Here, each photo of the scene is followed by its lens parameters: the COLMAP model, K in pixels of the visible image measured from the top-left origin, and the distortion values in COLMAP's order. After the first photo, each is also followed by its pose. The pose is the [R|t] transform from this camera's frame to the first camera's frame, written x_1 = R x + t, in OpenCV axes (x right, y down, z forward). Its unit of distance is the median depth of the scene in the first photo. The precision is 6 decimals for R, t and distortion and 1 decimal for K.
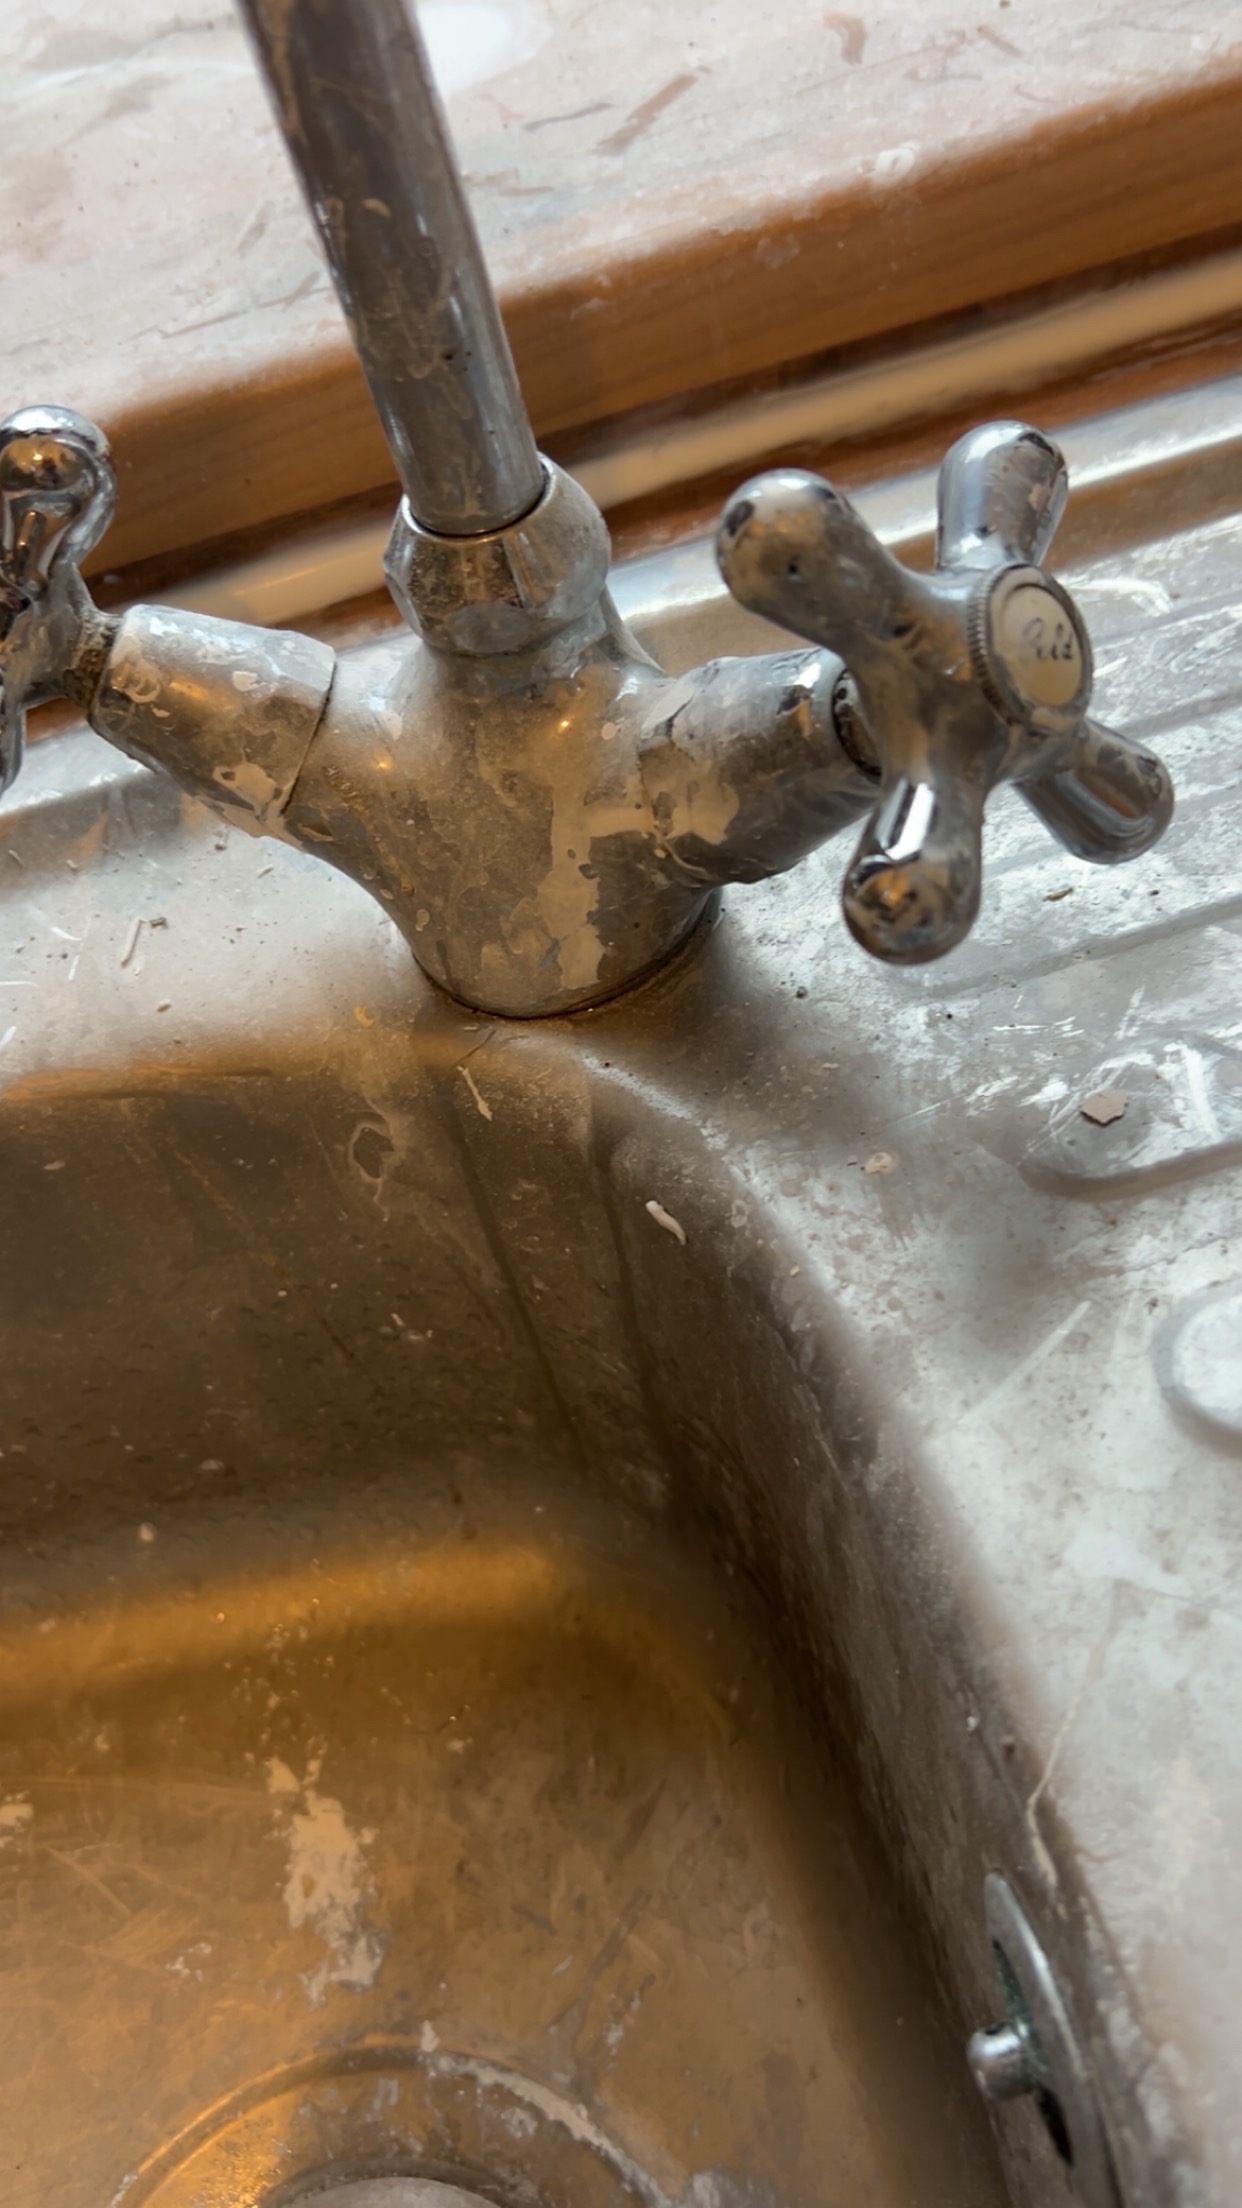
lens RADIAL K [[1787.9, 0, 632.8], [0, 1787.9, 1100.0], [0, 0, 1]] dist [0.000447, -0.002566]
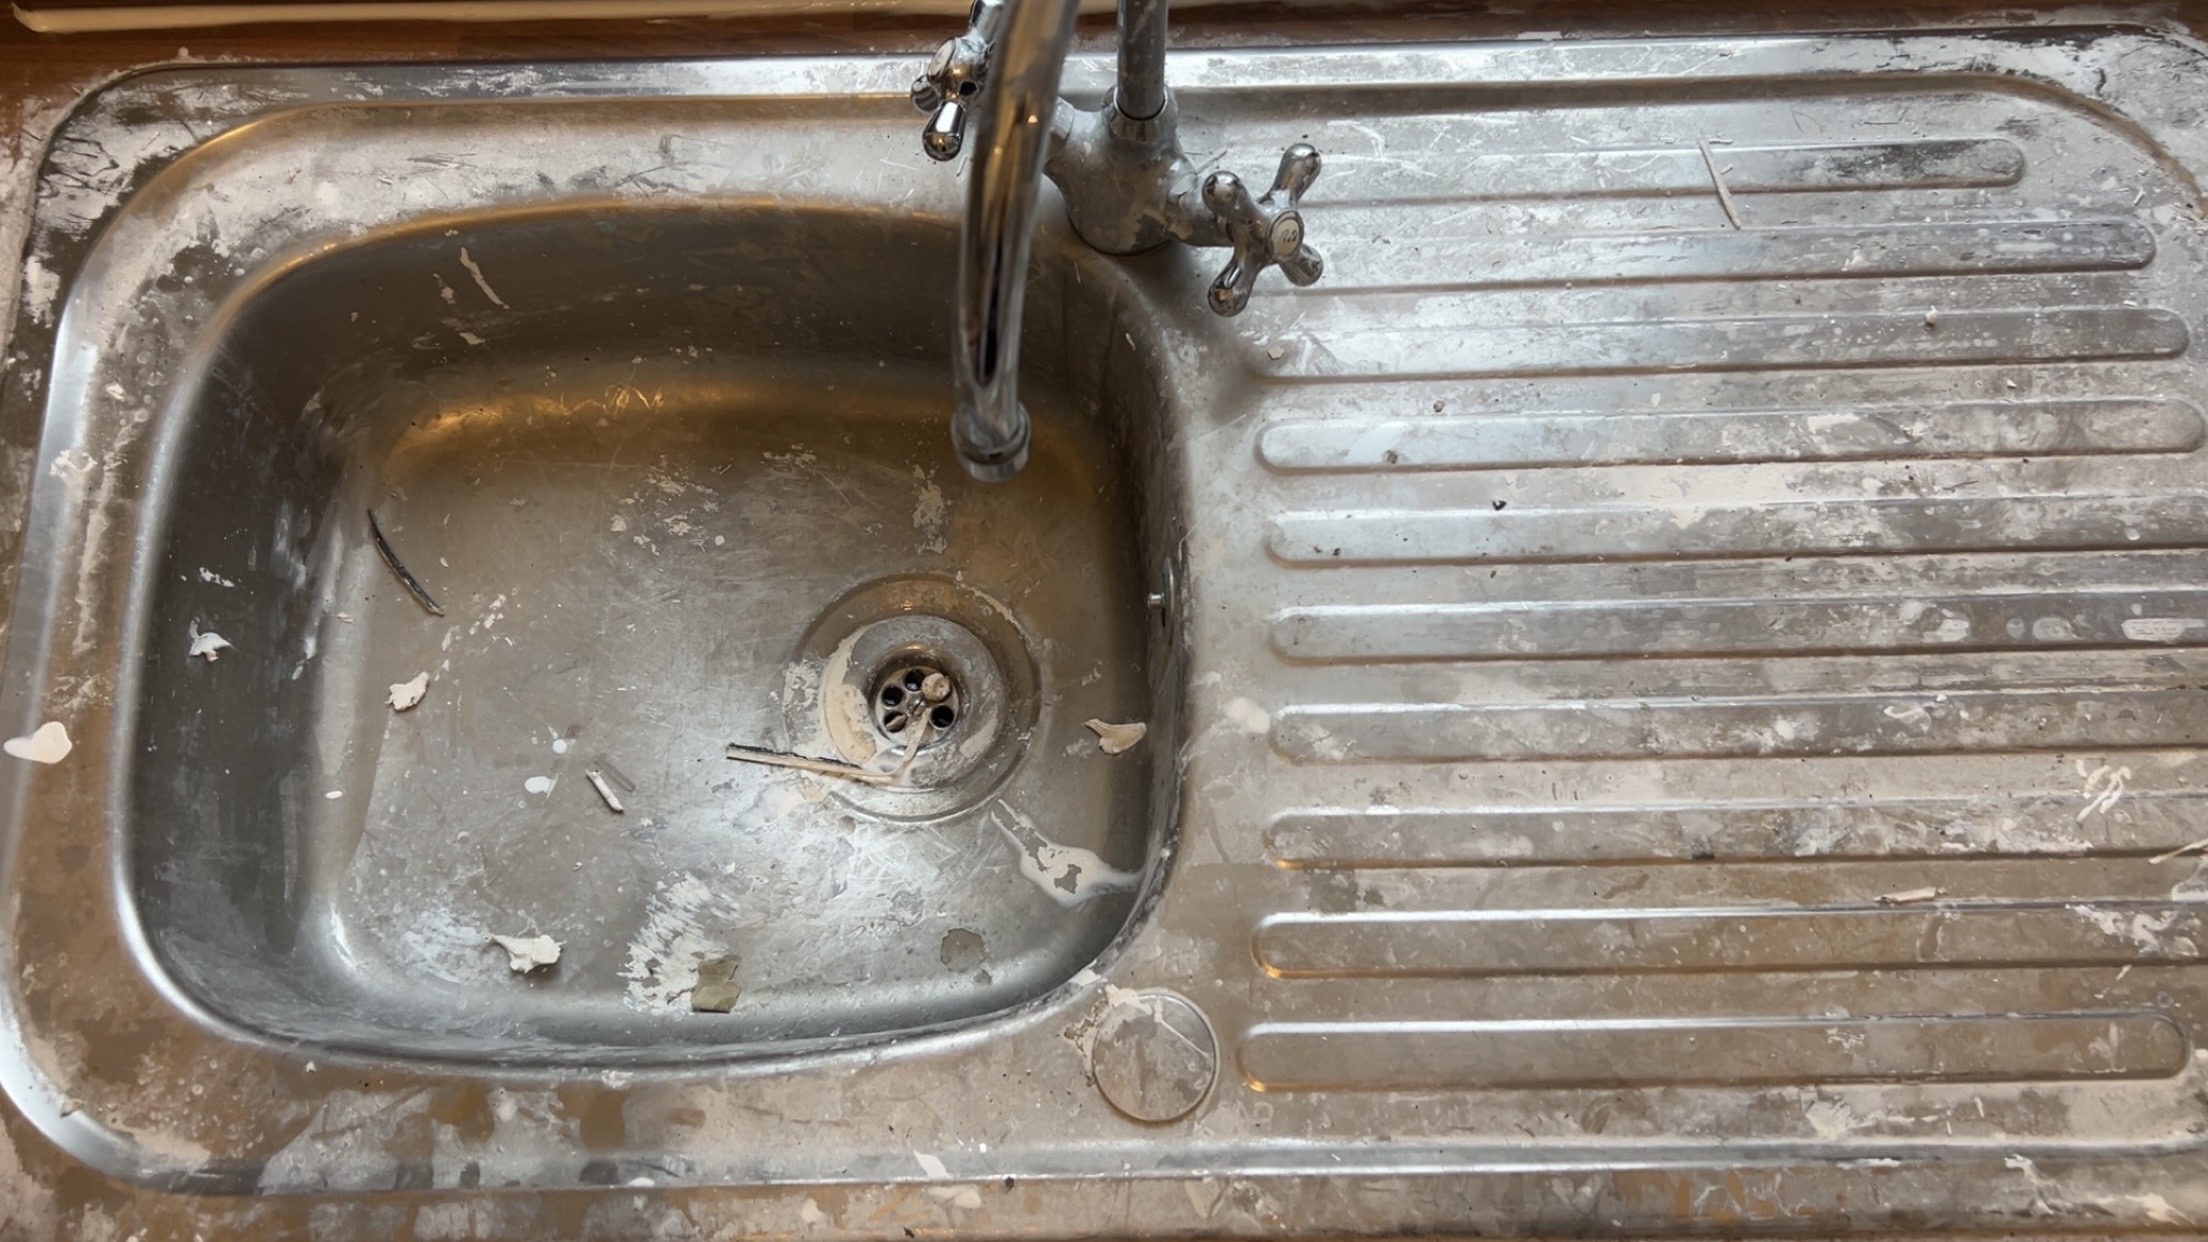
lens RADIAL K [[1787.9, 0, 1105.6], [0, 1787.9, 619.6], [0, 0, 1]] dist [0.000447, -0.002566]
pose [[0.960849, 0.253330, 0.112221, -0.196478], [-0.277061, 0.882295, 0.380517, -0.533451], [-0.002615, -0.396712, 0.917940, -1.584483]]
